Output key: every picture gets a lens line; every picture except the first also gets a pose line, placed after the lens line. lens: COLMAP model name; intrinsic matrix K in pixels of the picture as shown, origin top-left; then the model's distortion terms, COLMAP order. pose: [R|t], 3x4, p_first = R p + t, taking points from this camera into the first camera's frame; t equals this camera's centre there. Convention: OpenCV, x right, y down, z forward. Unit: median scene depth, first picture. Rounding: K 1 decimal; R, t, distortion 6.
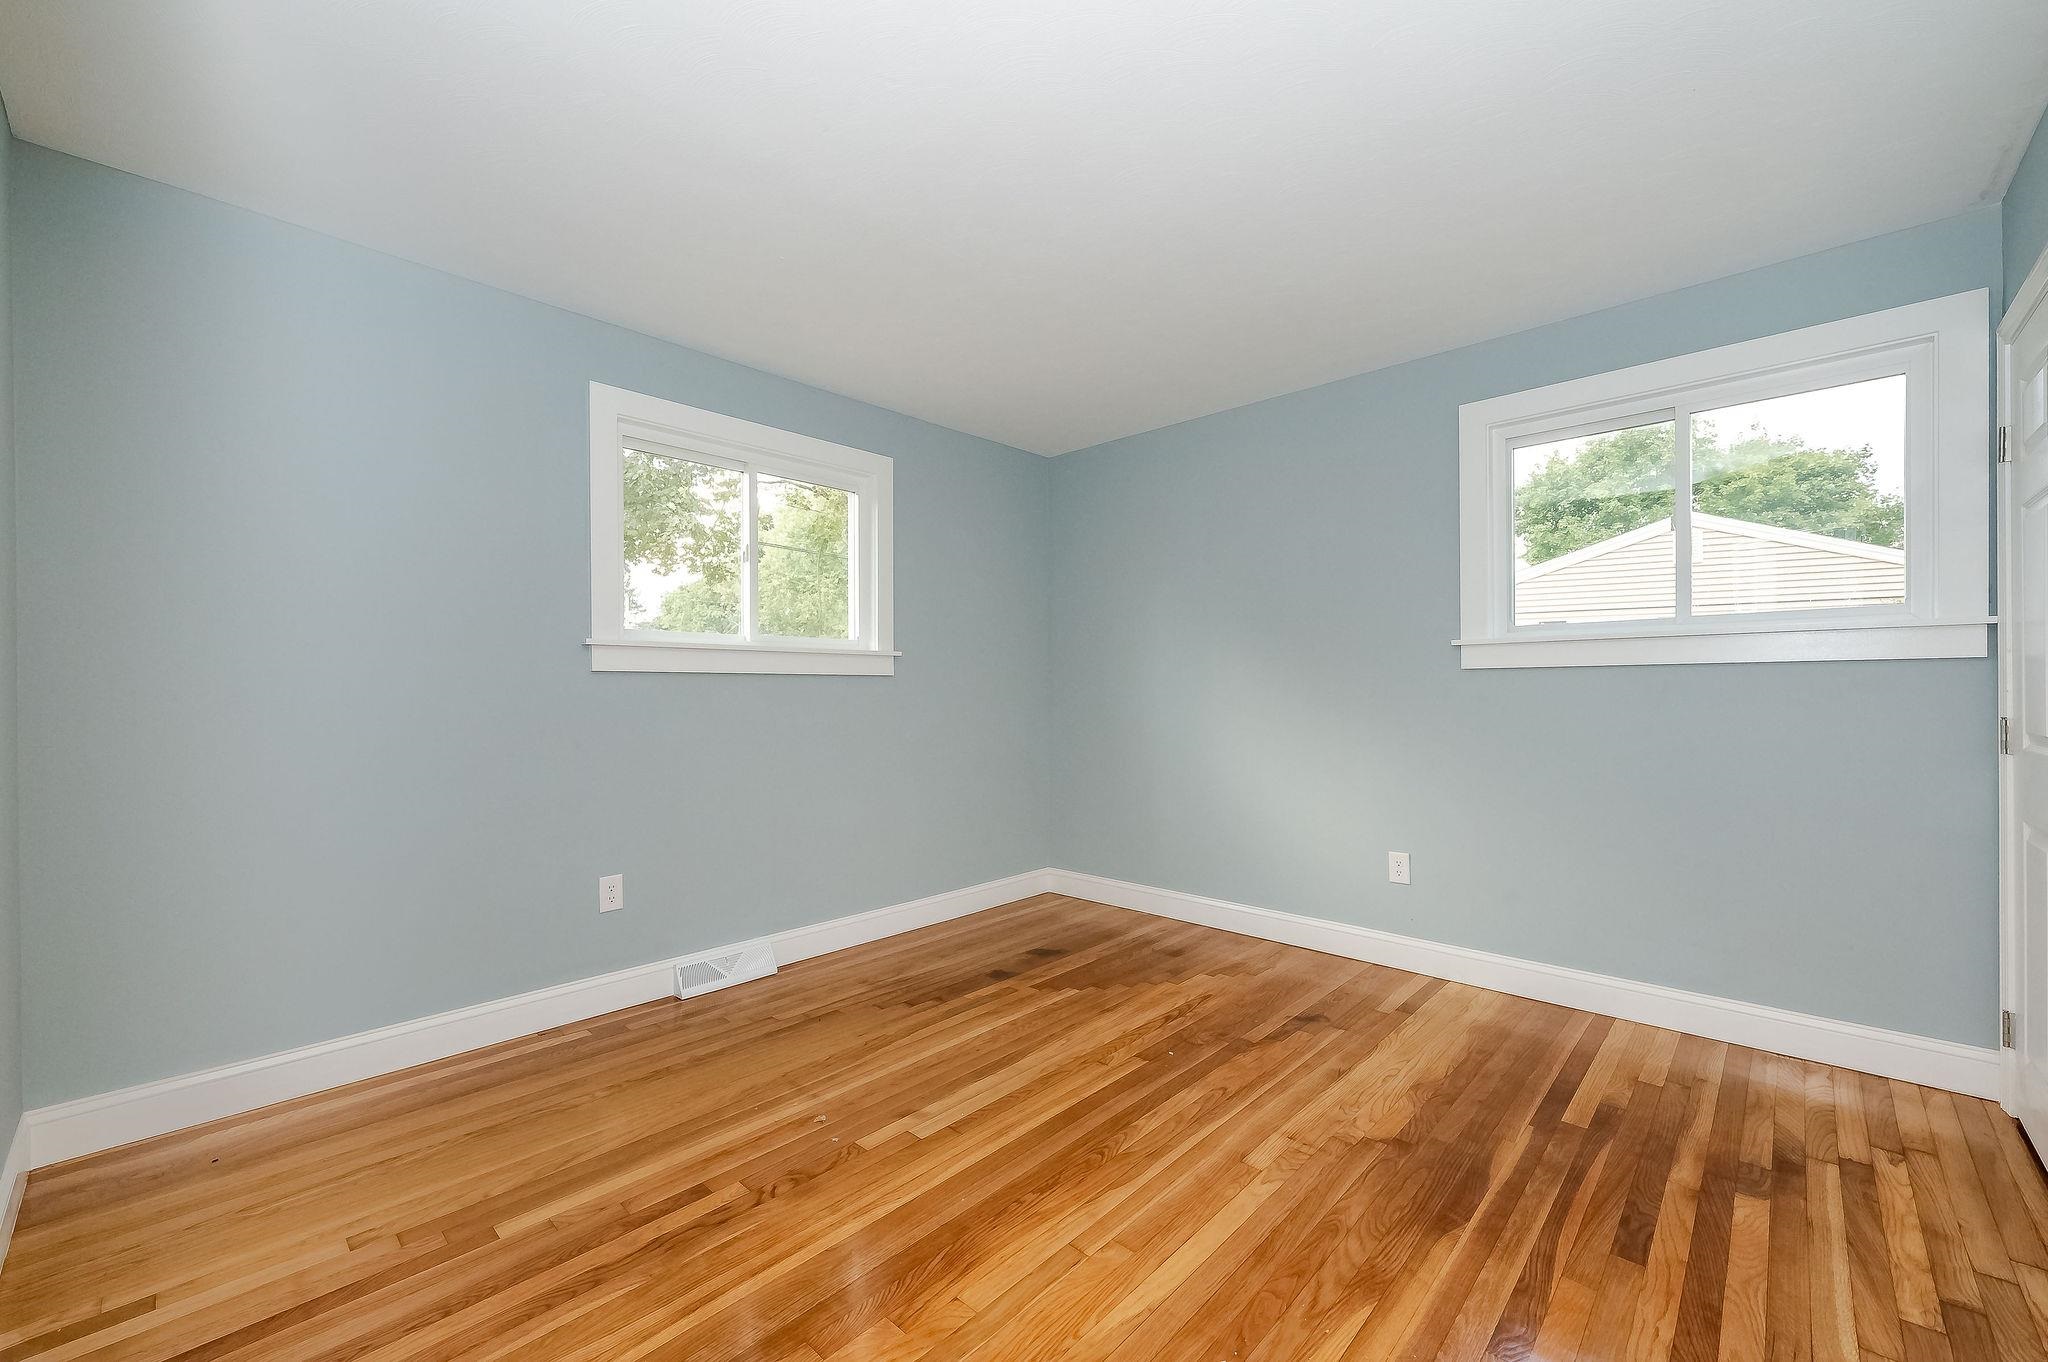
lens RADIAL K [[826.1, 0, 971.1], [0, 826.1, 694.8], [0, 0, 1]] dist [0.002029, 0.000187]
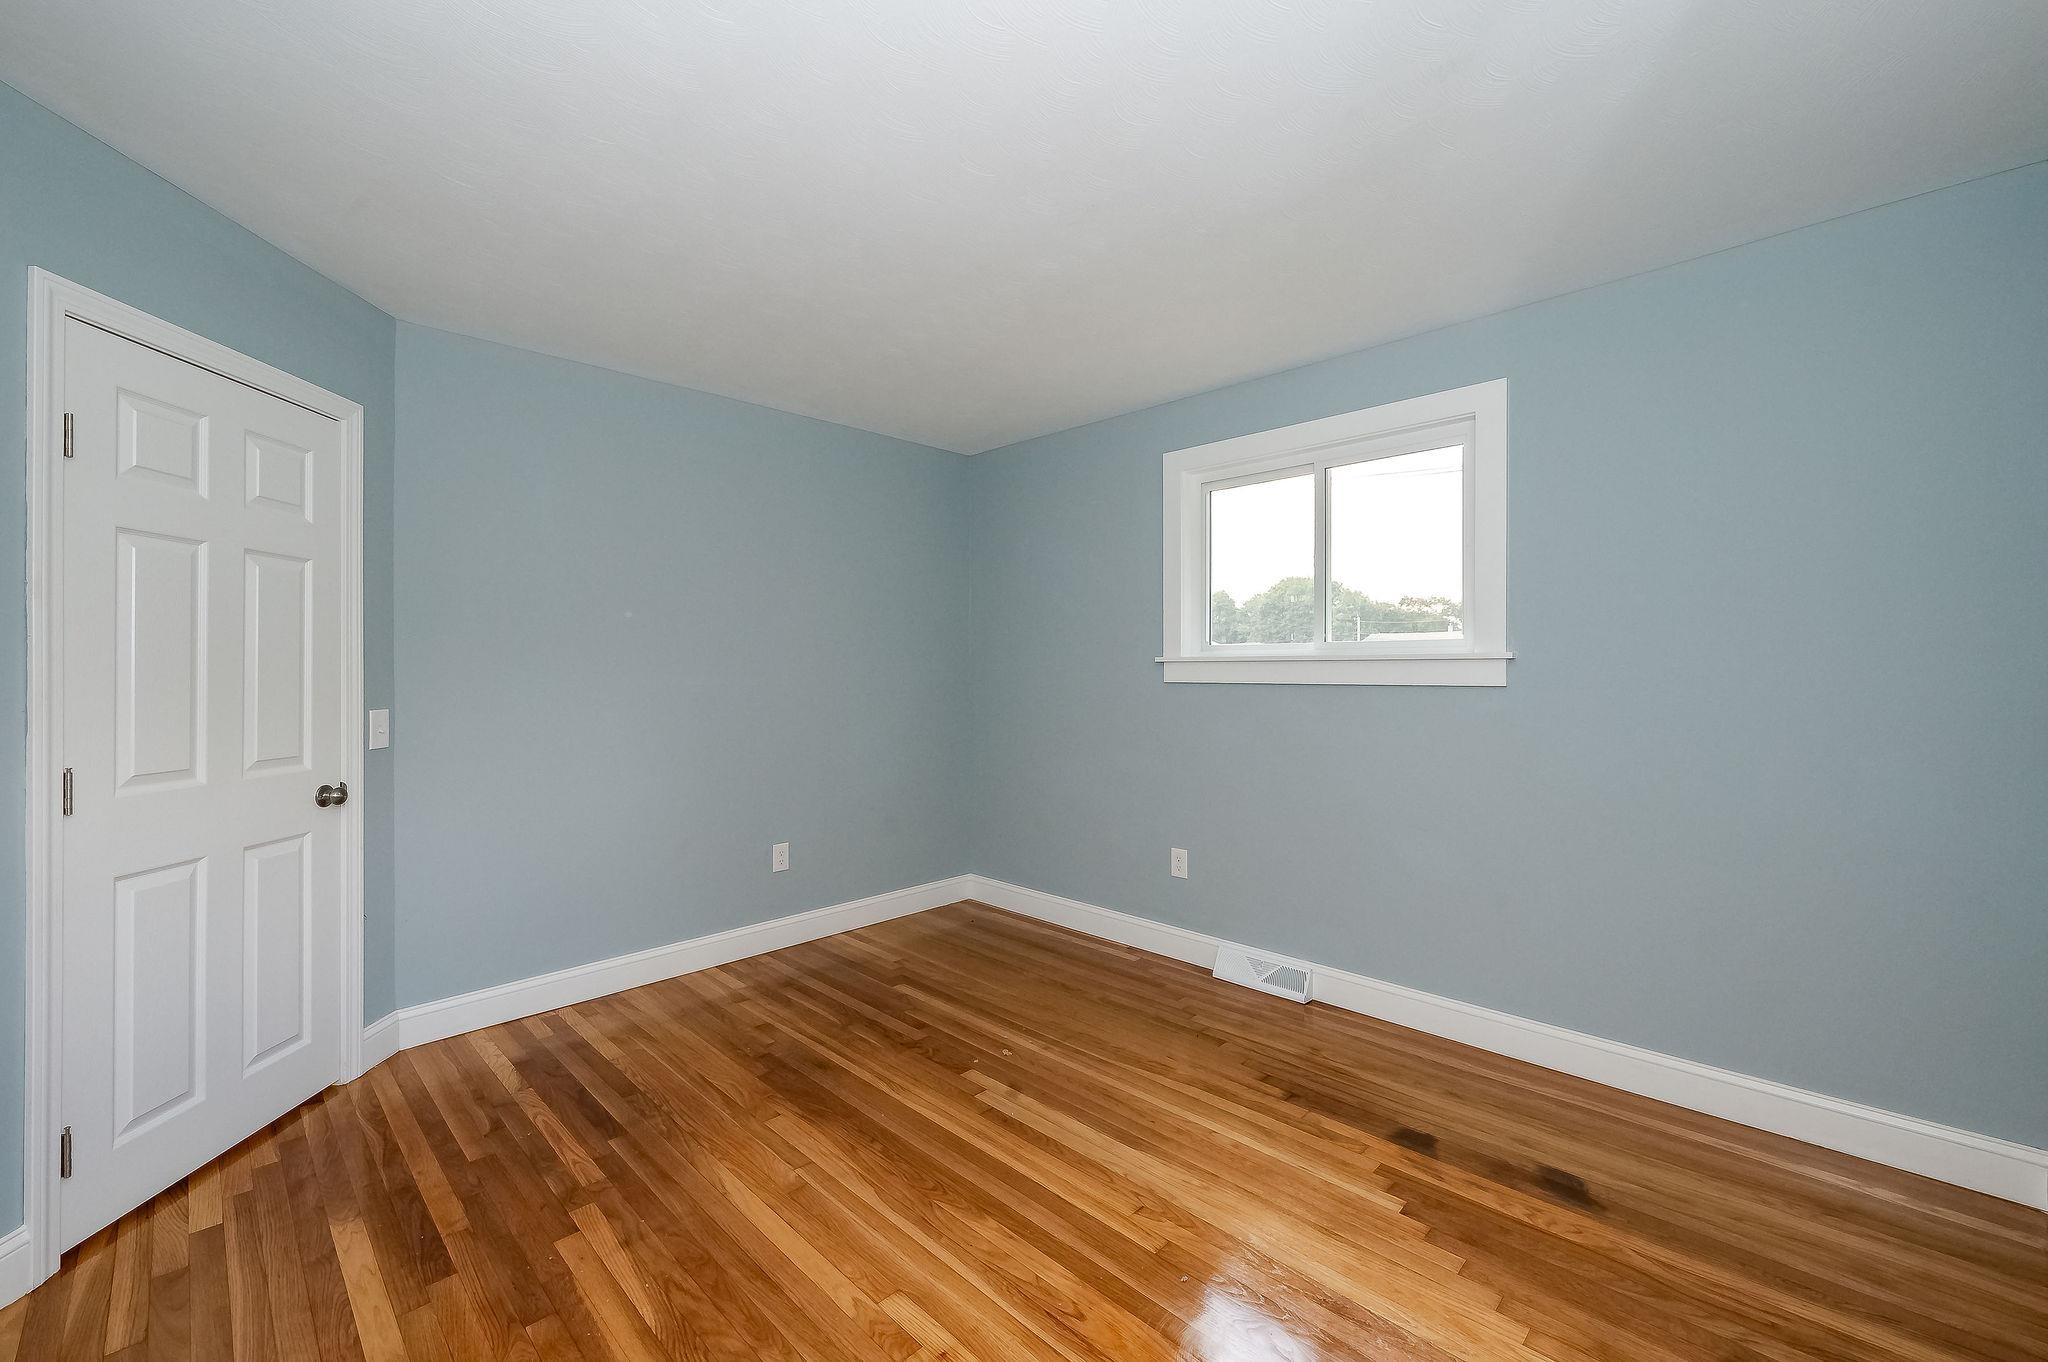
lens RADIAL K [[821.7, 0, 1008.1], [0, 821.7, 672.7], [0, 0, 1]] dist [0.000185, 0.000796]
pose [[-0.002912, 0.004975, -0.999983, 0.864356], [-0.002790, 0.999984, 0.004984, -0.053259], [0.999992, 0.002805, -0.002898, 0.825705]]
